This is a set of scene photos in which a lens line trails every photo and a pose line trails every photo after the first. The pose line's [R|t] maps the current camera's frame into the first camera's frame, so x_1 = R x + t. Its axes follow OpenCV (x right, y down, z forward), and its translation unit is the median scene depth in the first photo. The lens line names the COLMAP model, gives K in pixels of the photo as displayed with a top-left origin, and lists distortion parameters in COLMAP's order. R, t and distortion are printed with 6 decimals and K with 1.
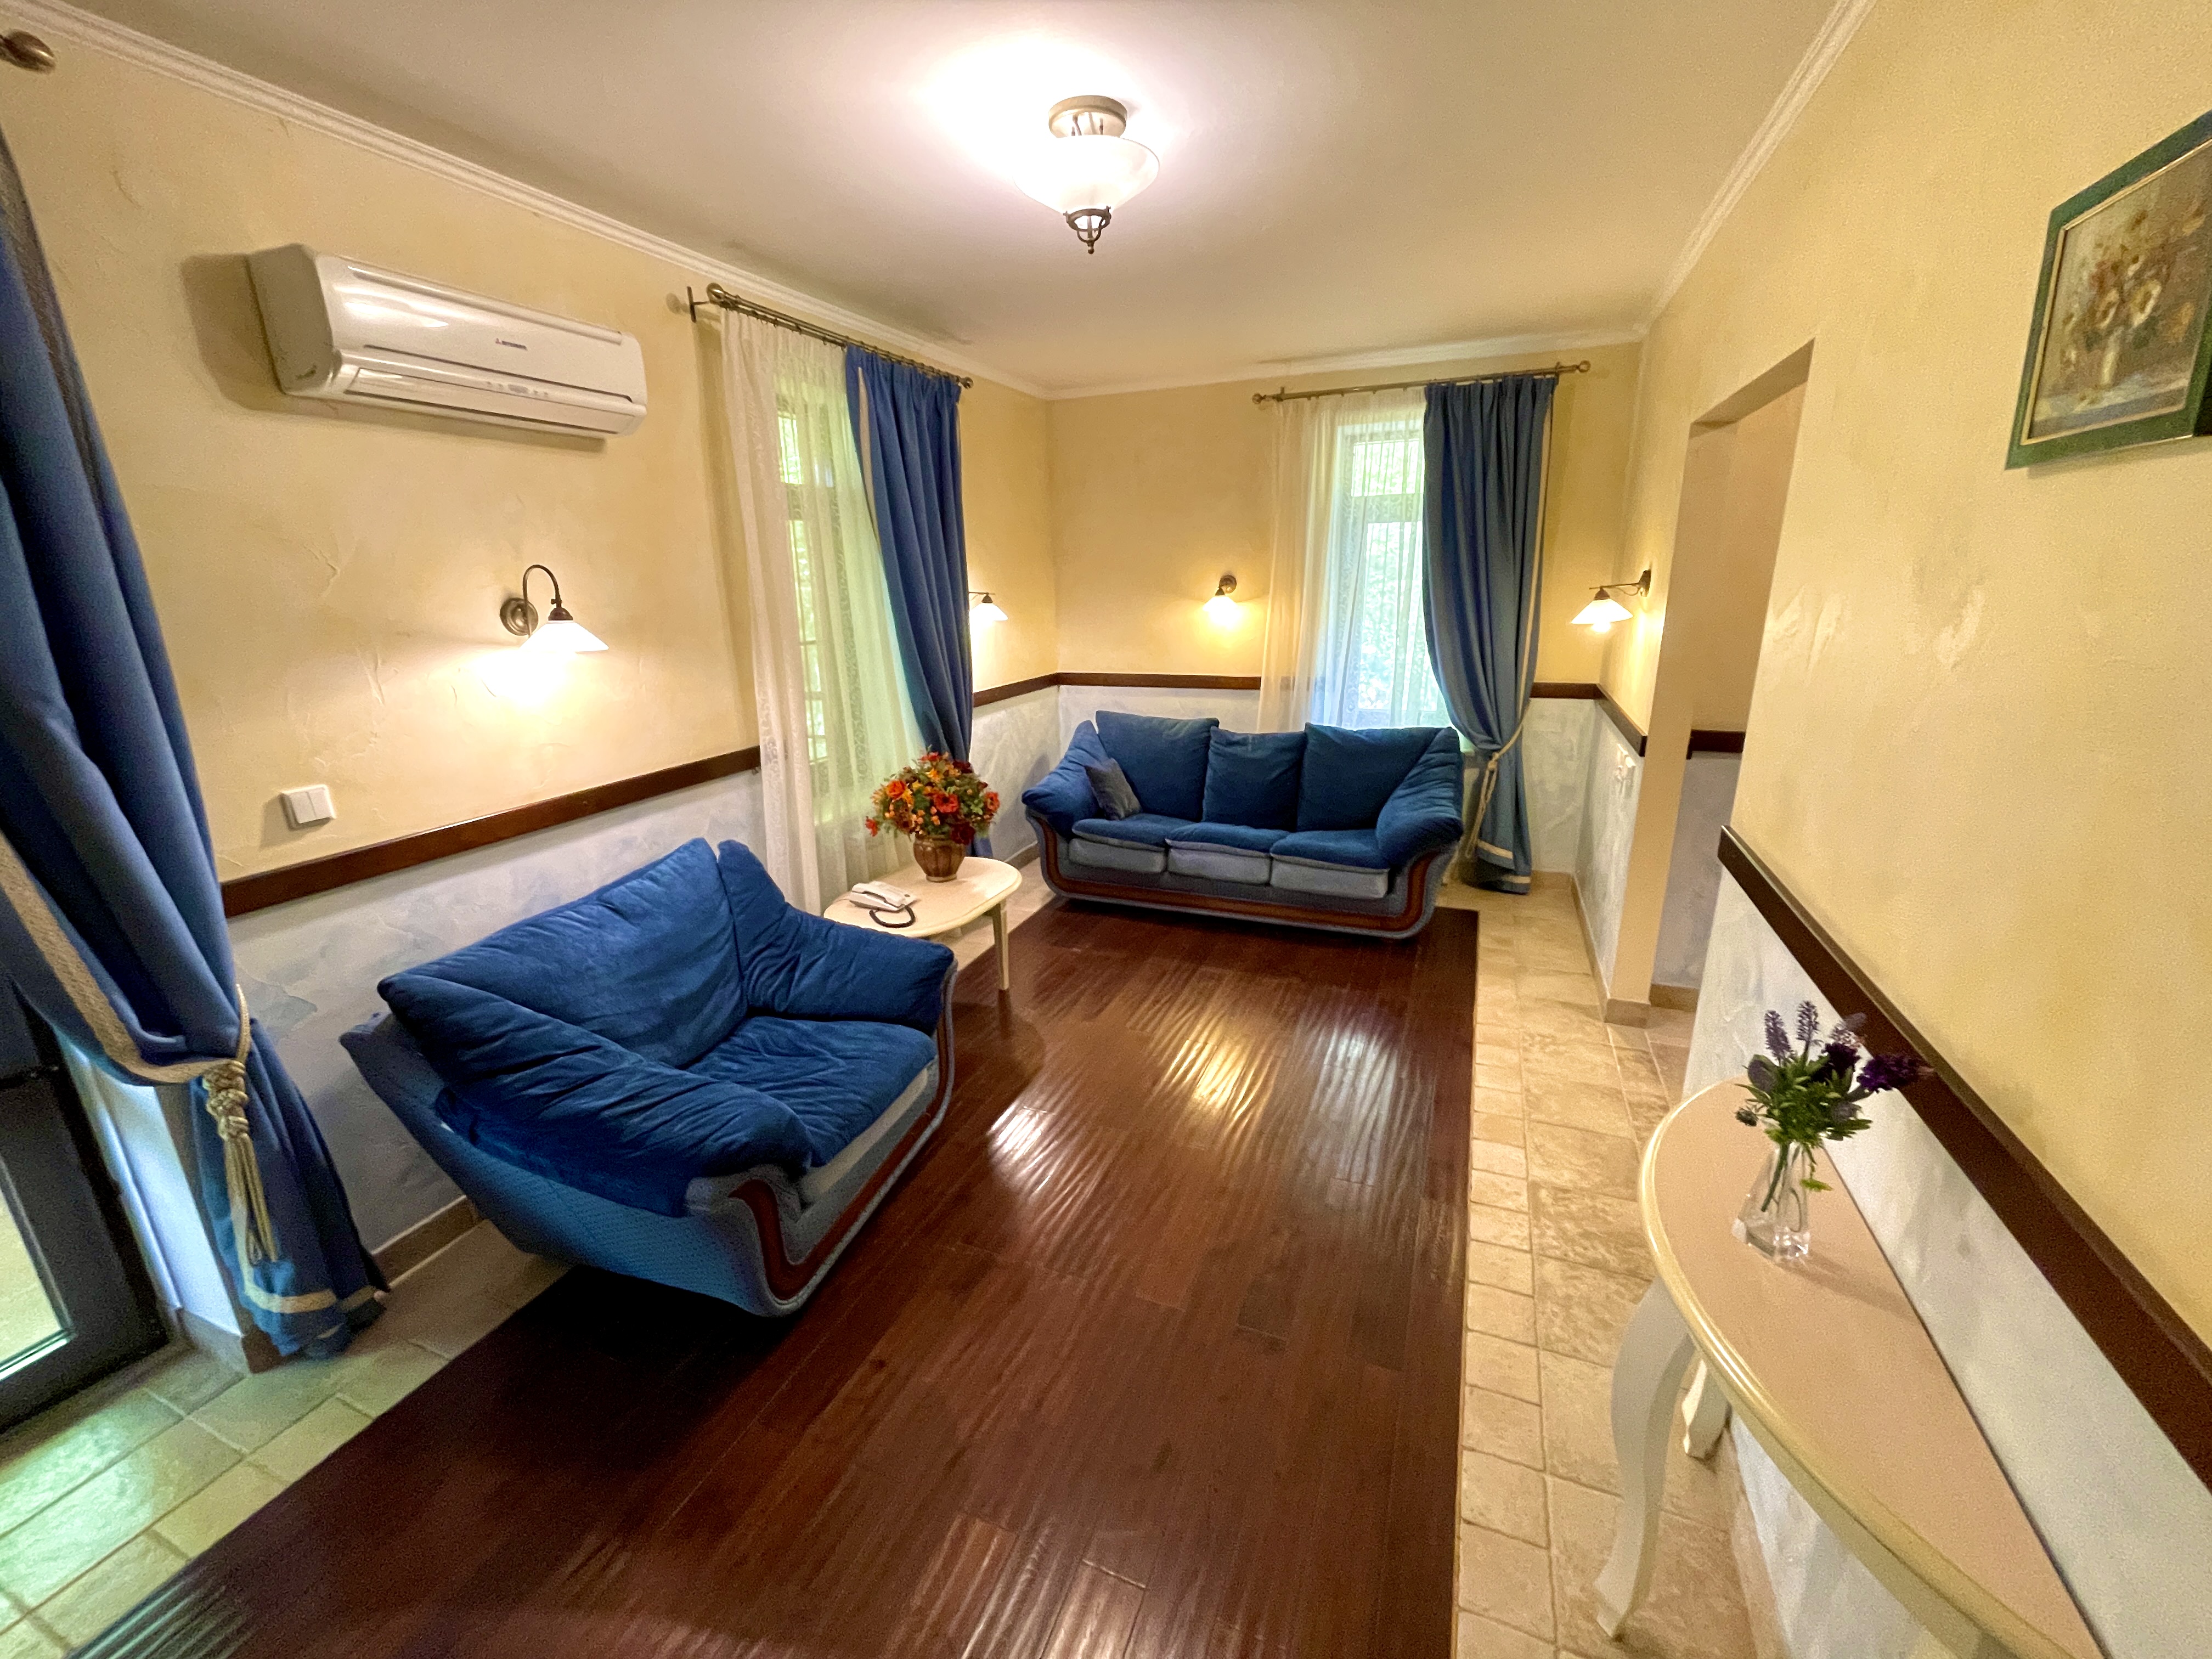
lens RADIAL K [[897.3, 0, 1100.9], [0, 897.3, 829.9], [0, 0, 1]] dist [-0.000272, -0.000030]
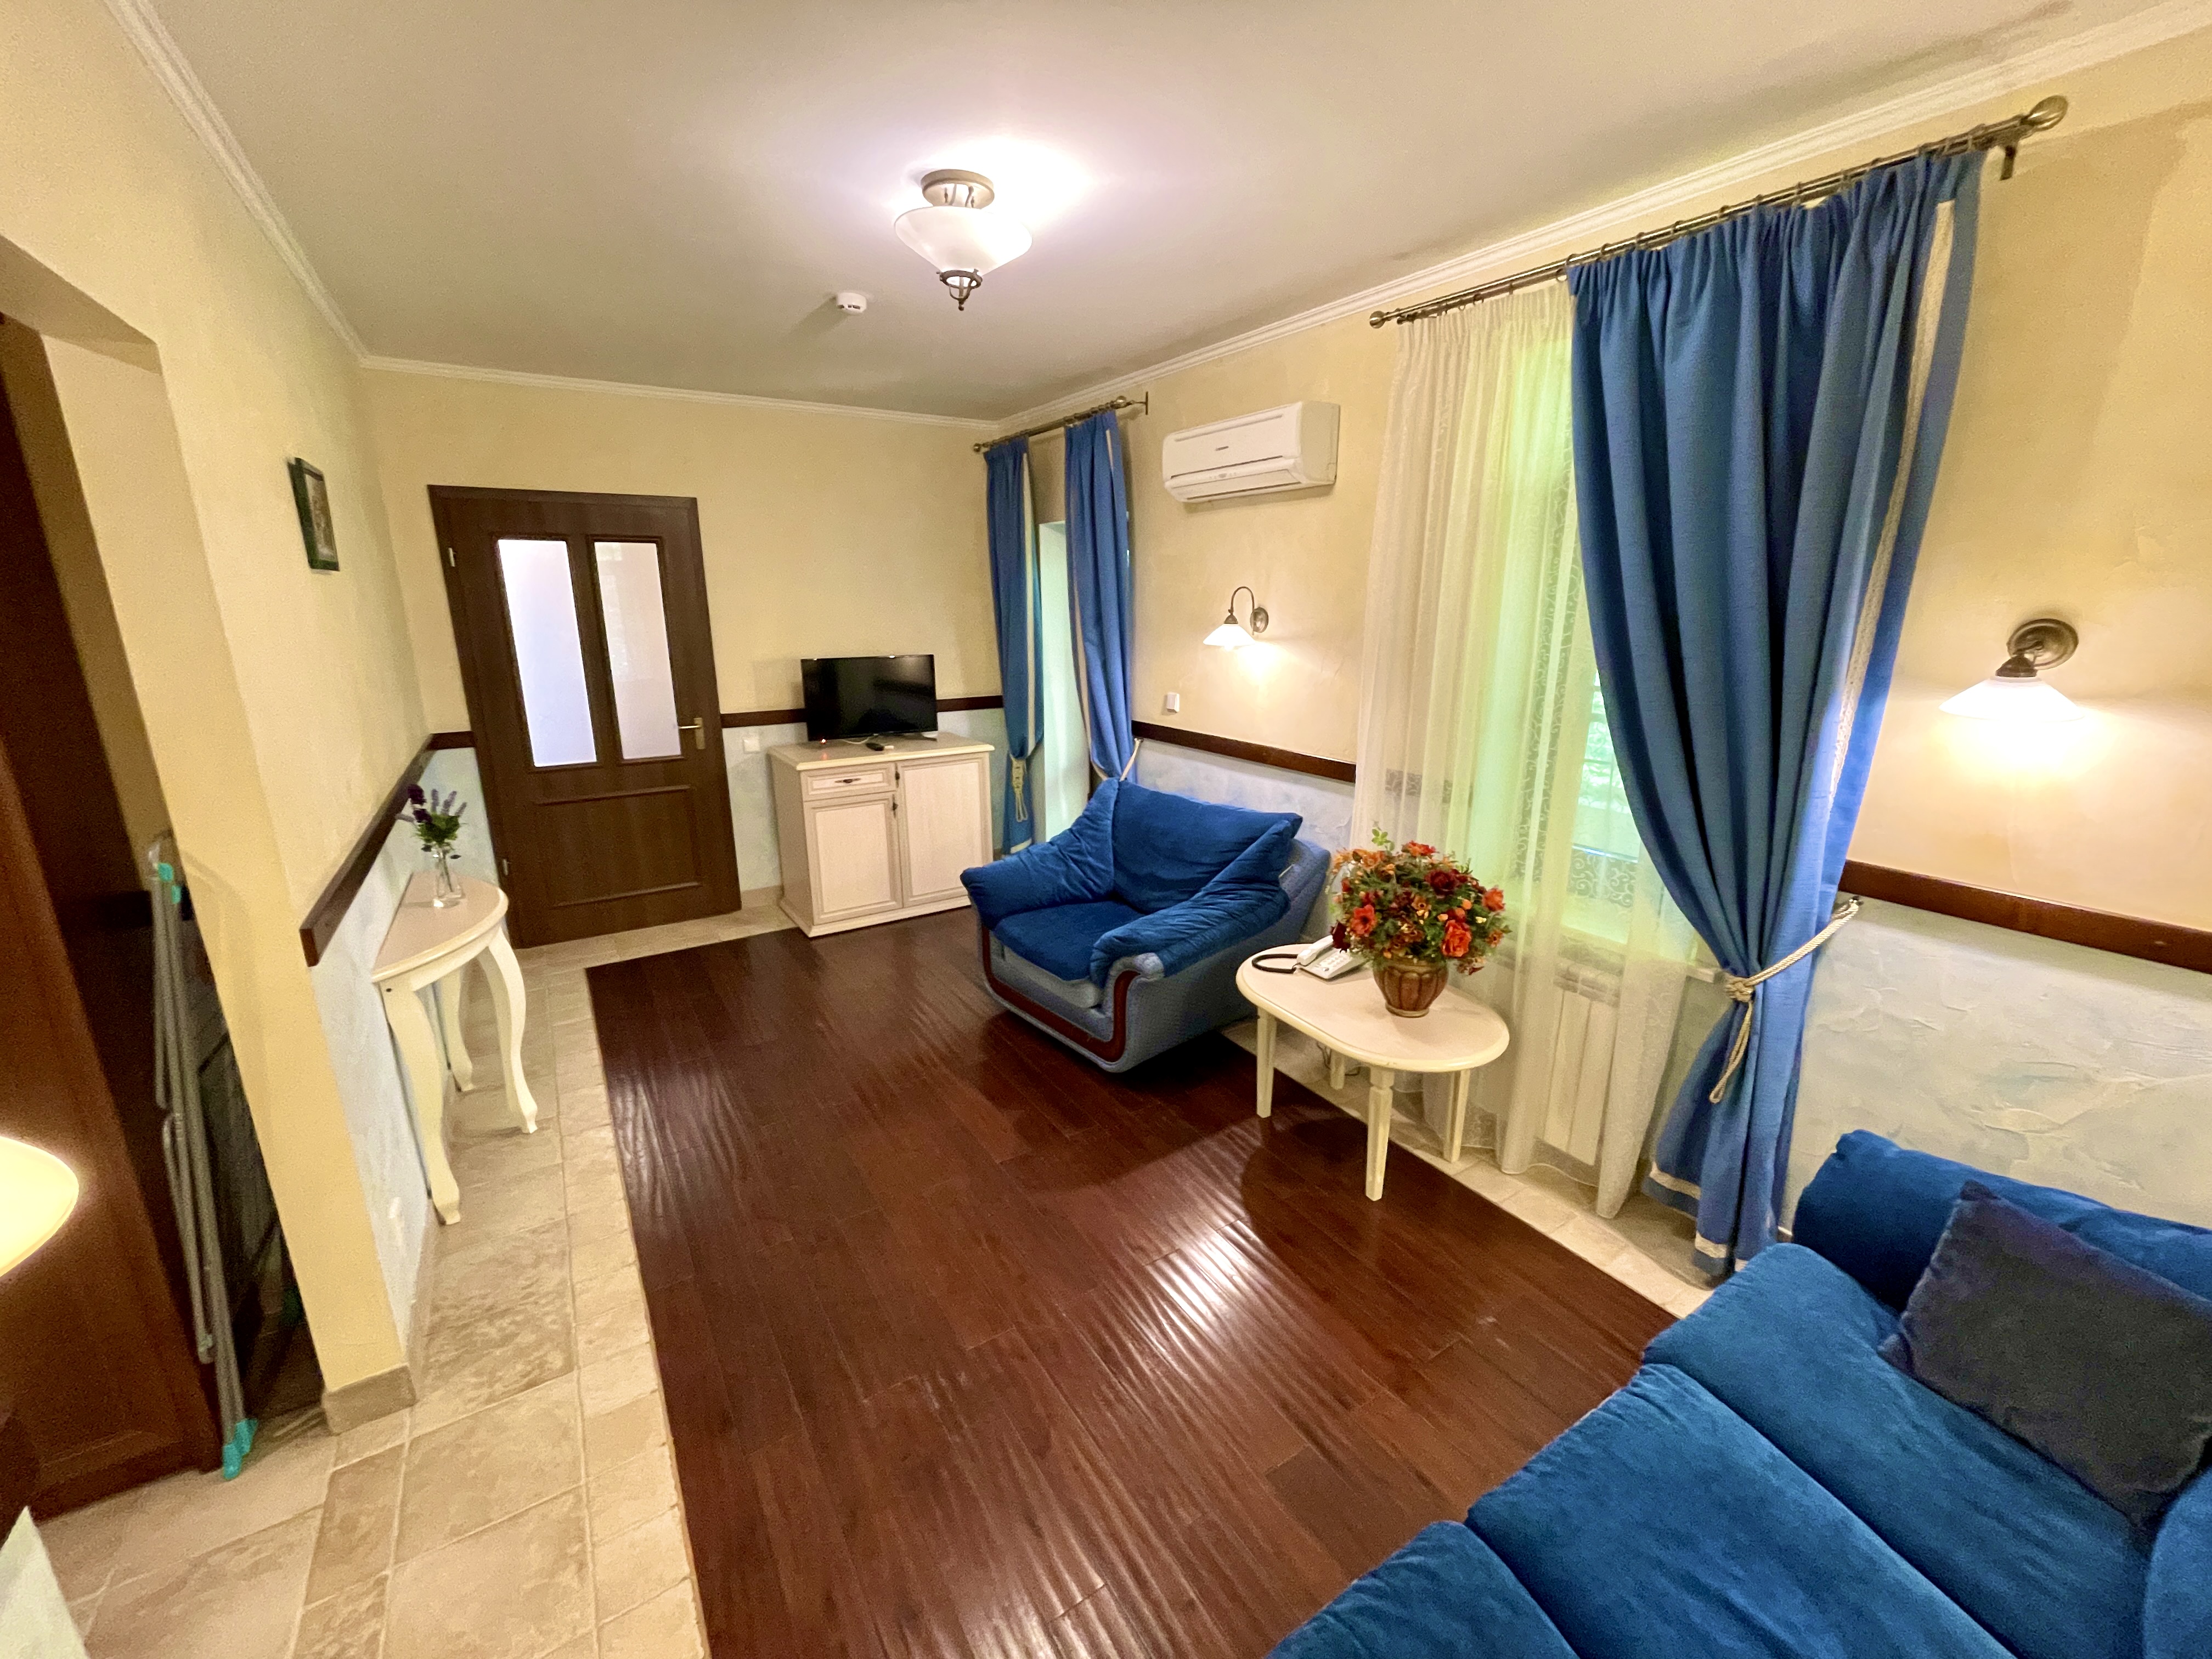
lens RADIAL K [[897.3, 0, 1100.9], [0, 897.3, 829.9], [0, 0, 1]] dist [-0.000272, -0.000030]
pose [[-0.574318, 0.226861, -0.786570, 0.728383], [-0.215589, 0.885002, 0.412665, -0.464041], [0.789734, 0.406577, -0.459364, 1.540616]]
